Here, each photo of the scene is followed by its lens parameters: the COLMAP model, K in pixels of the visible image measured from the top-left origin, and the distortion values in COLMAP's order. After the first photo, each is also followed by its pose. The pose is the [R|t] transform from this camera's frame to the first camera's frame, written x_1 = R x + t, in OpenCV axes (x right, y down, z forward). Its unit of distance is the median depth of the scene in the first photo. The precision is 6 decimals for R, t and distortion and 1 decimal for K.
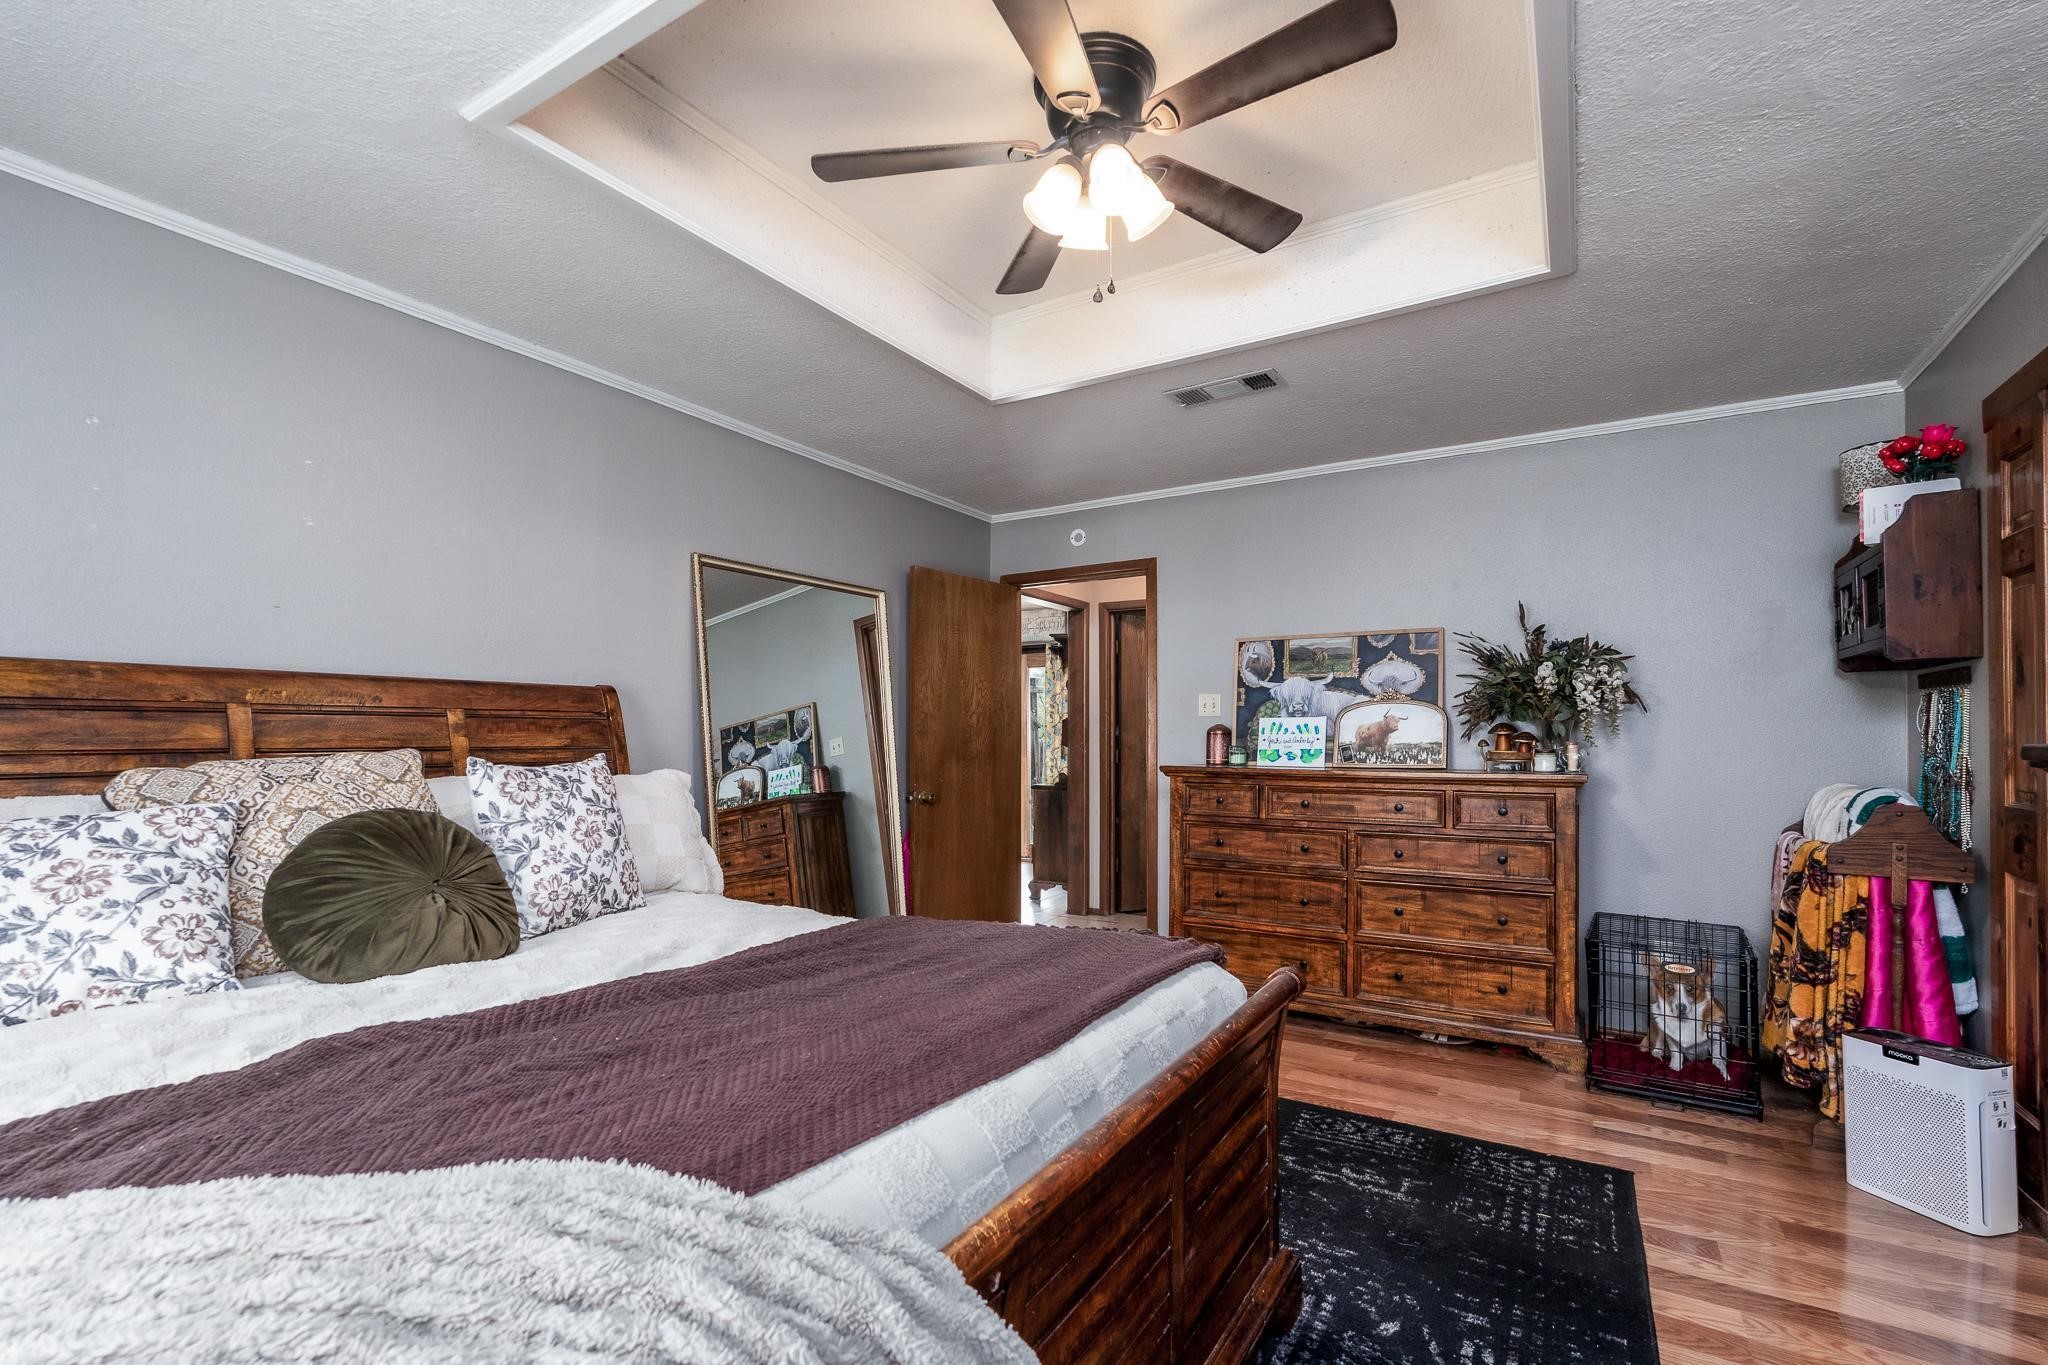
lens RADIAL K [[906.0, 0, 1027.3], [0, 906.0, 732.2], [0, 0, 1]] dist [-0.004199, 0.001452]
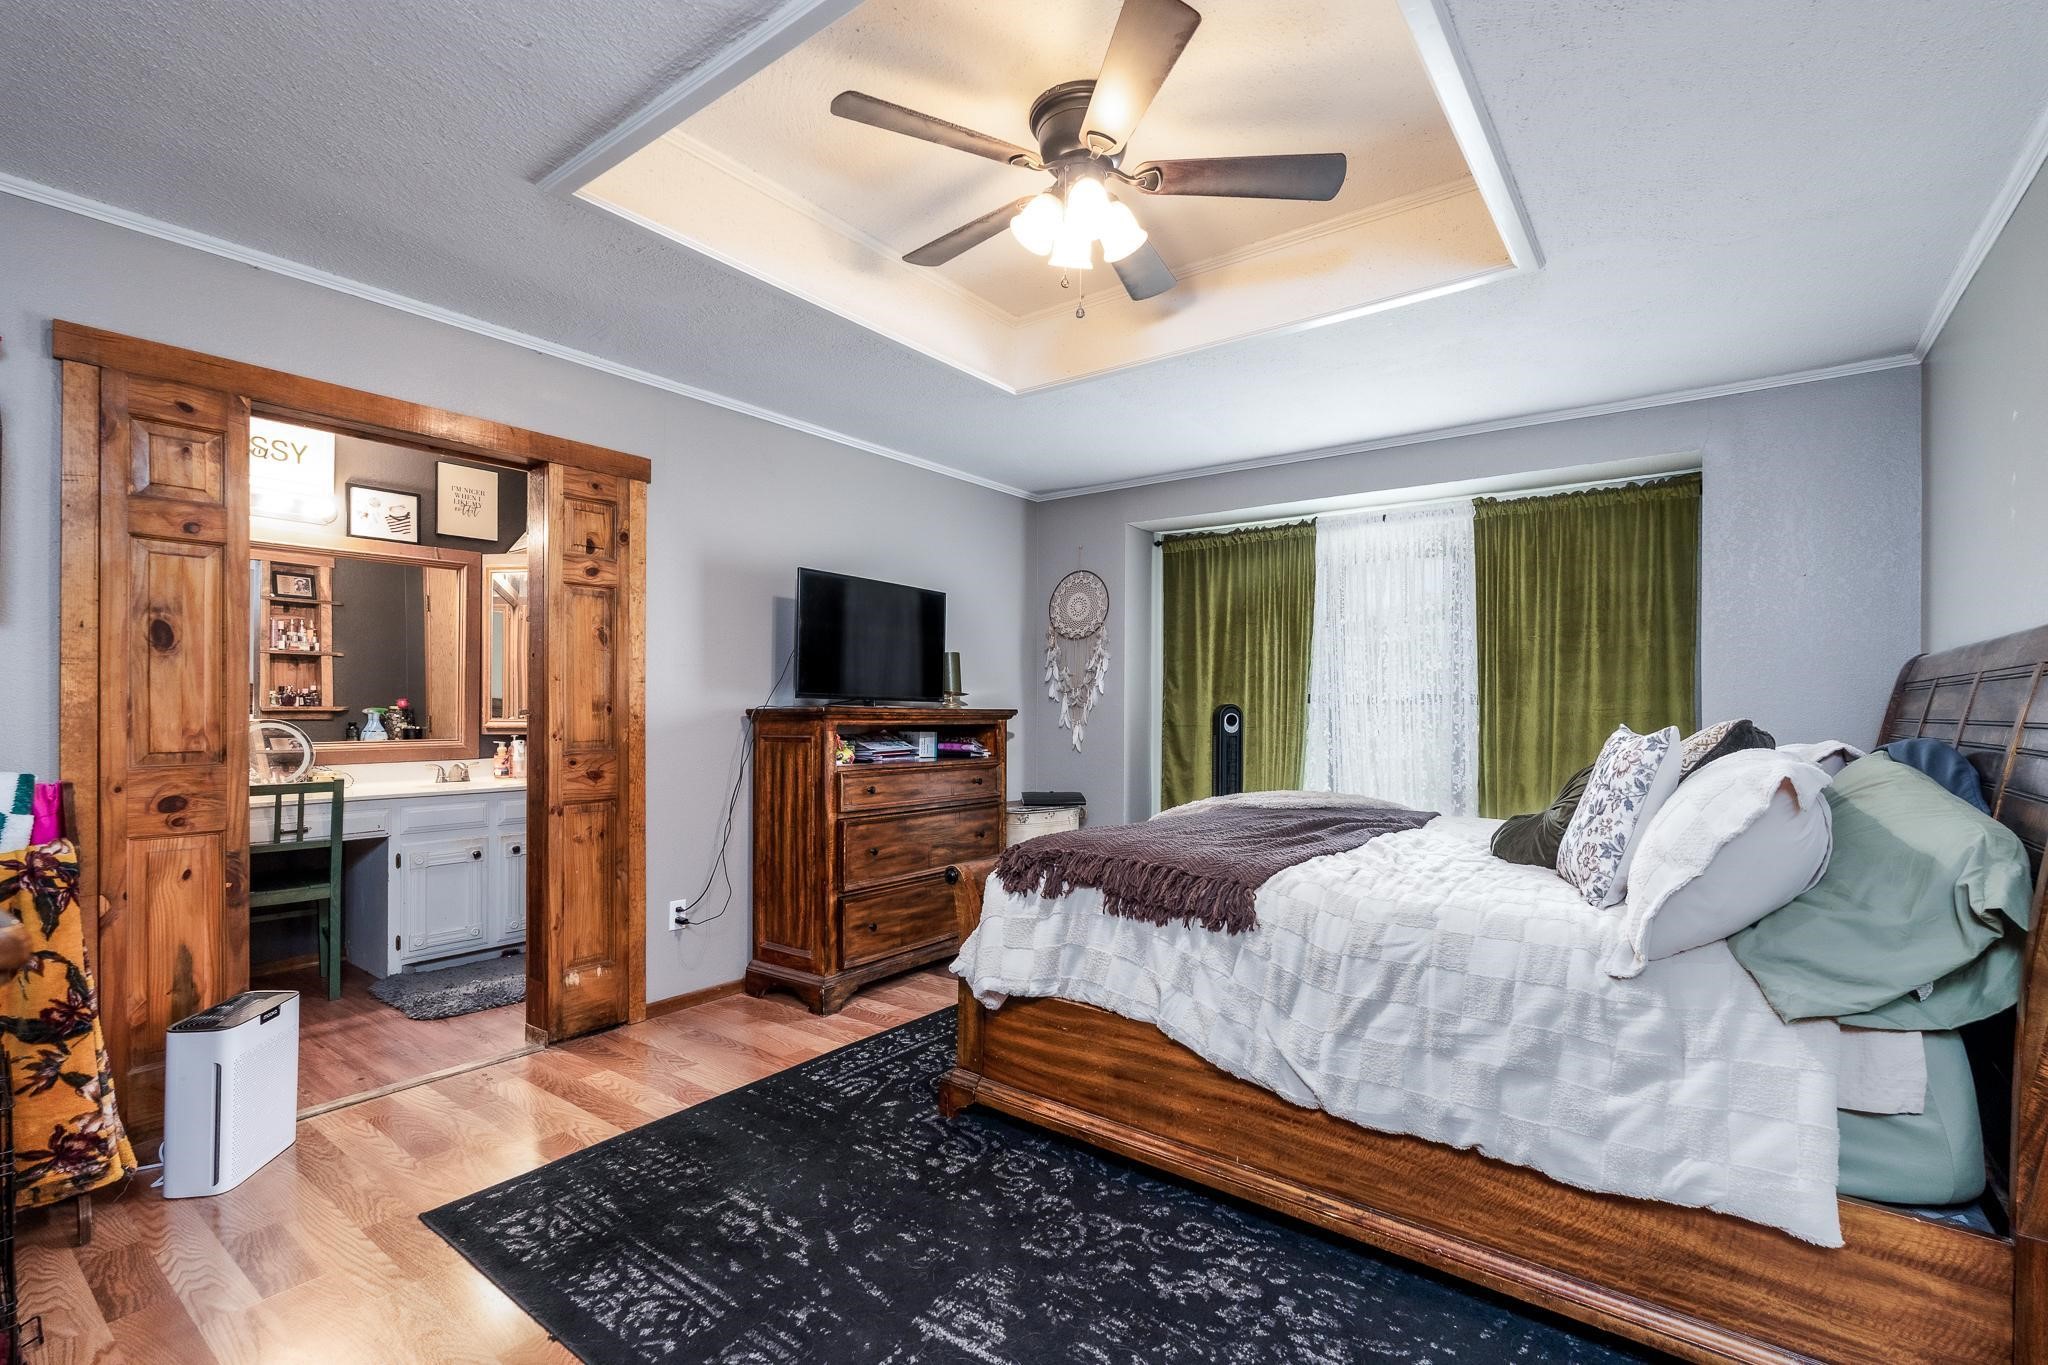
lens RADIAL K [[906.0, 0, 1032.7], [0, 906.0, 719.1], [0, 0, 1]] dist [-0.004199, 0.001452]
pose [[-0.994998, -0.008304, 0.099544, 0.023931], [-0.007303, 0.999919, 0.010413, 0.013723], [-0.099623, 0.009633, -0.994979, 2.083439]]
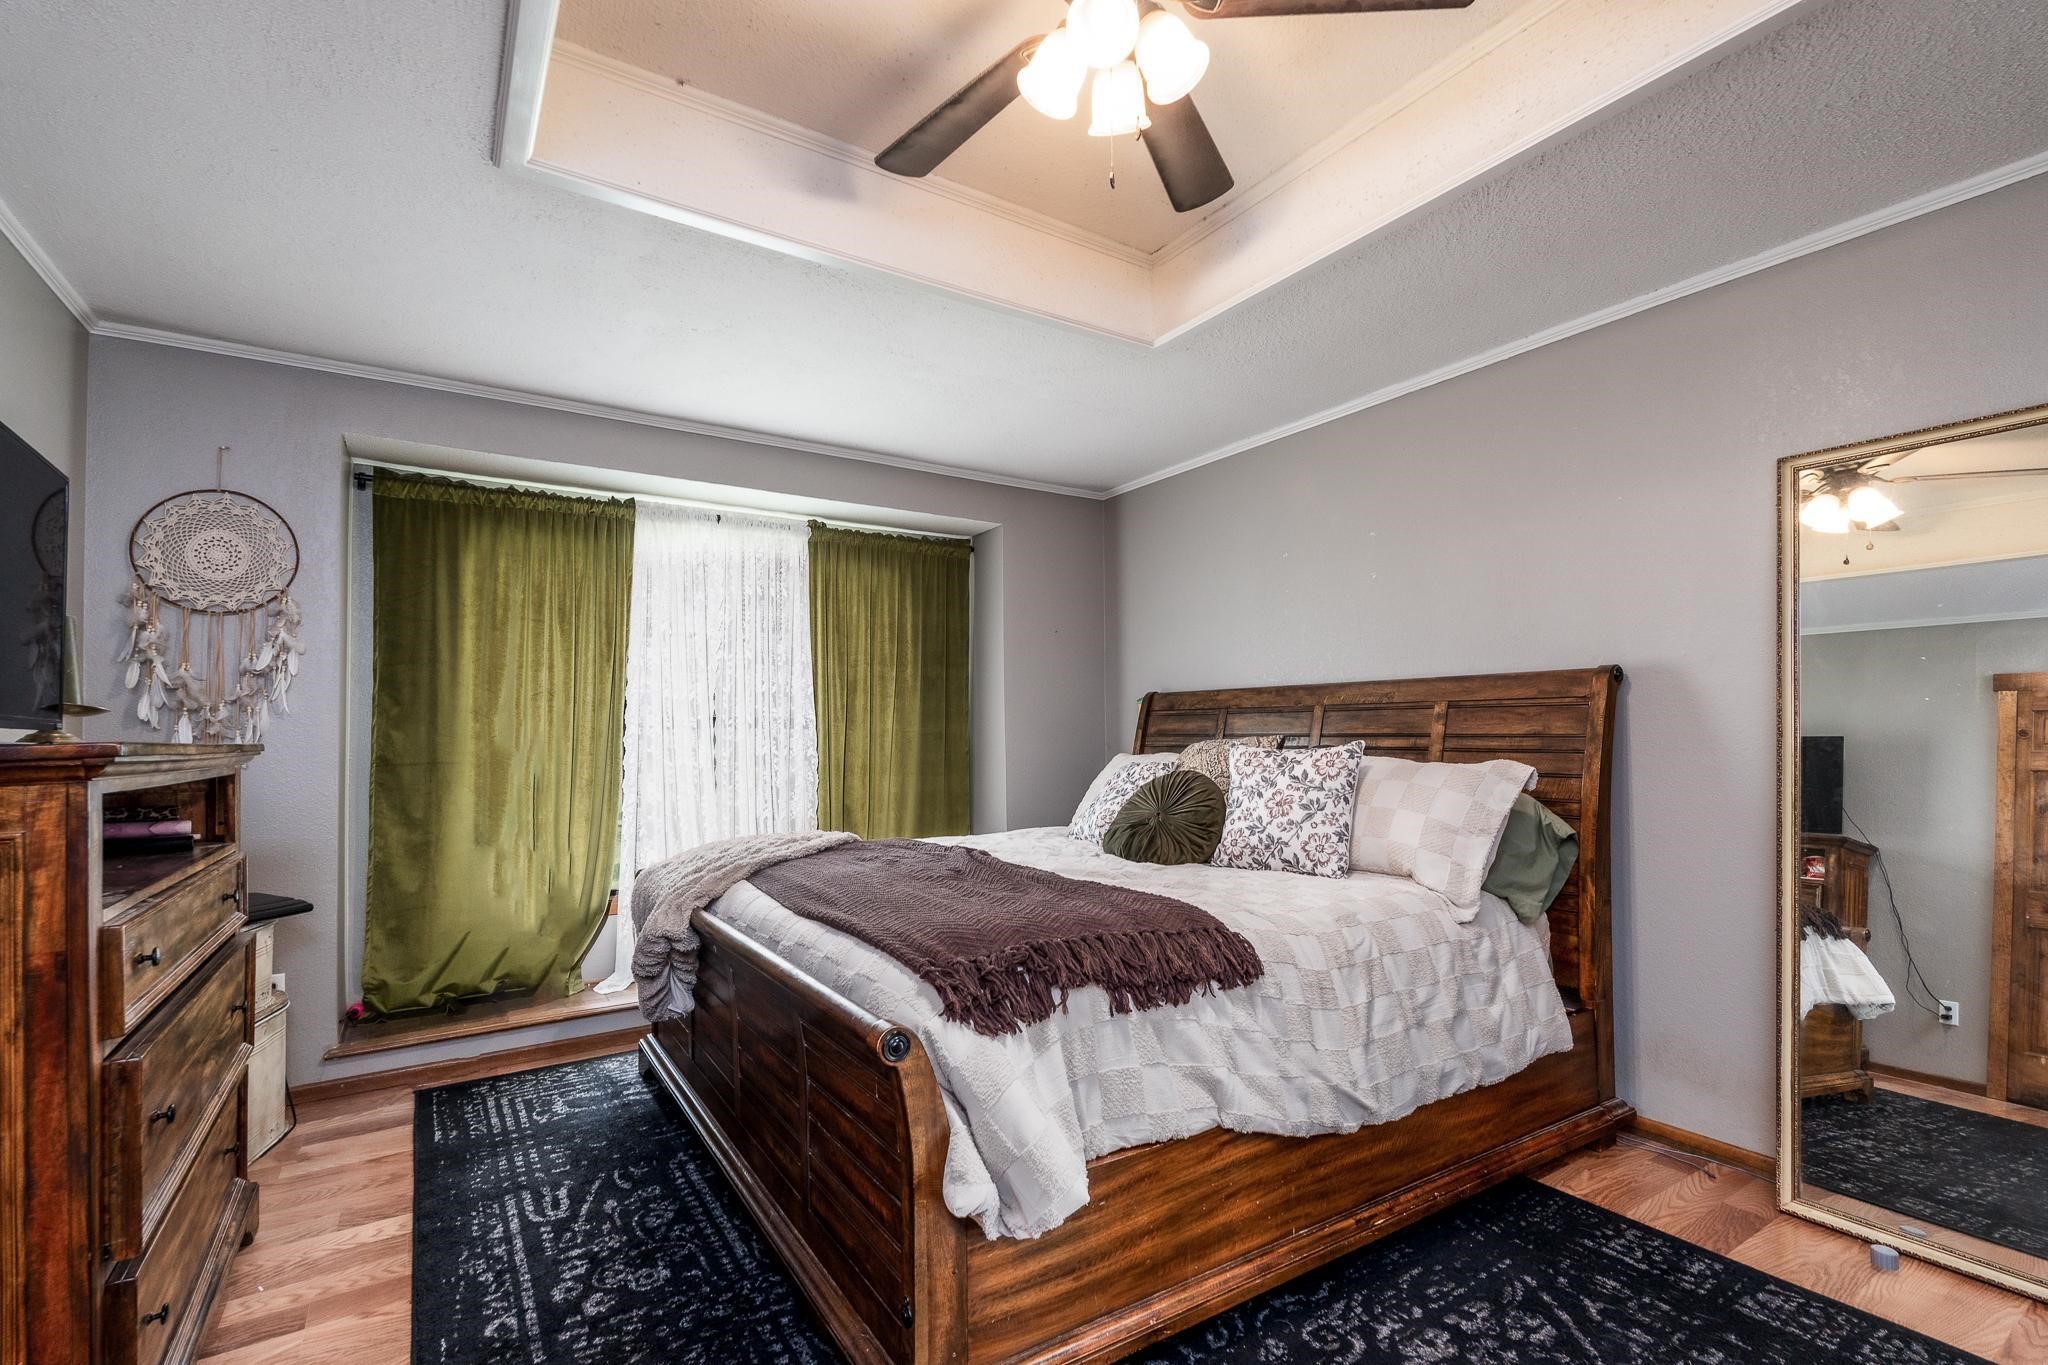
lens RADIAL K [[906.0, 0, 972.4], [0, 906.0, 724.6], [0, 0, 1]] dist [-0.004199, 0.001452]
pose [[-0.458411, -0.006227, -0.888718, 0.833131], [0.011005, 0.999859, -0.012683, 0.014597], [0.888672, -0.015595, -0.458278, 1.214442]]
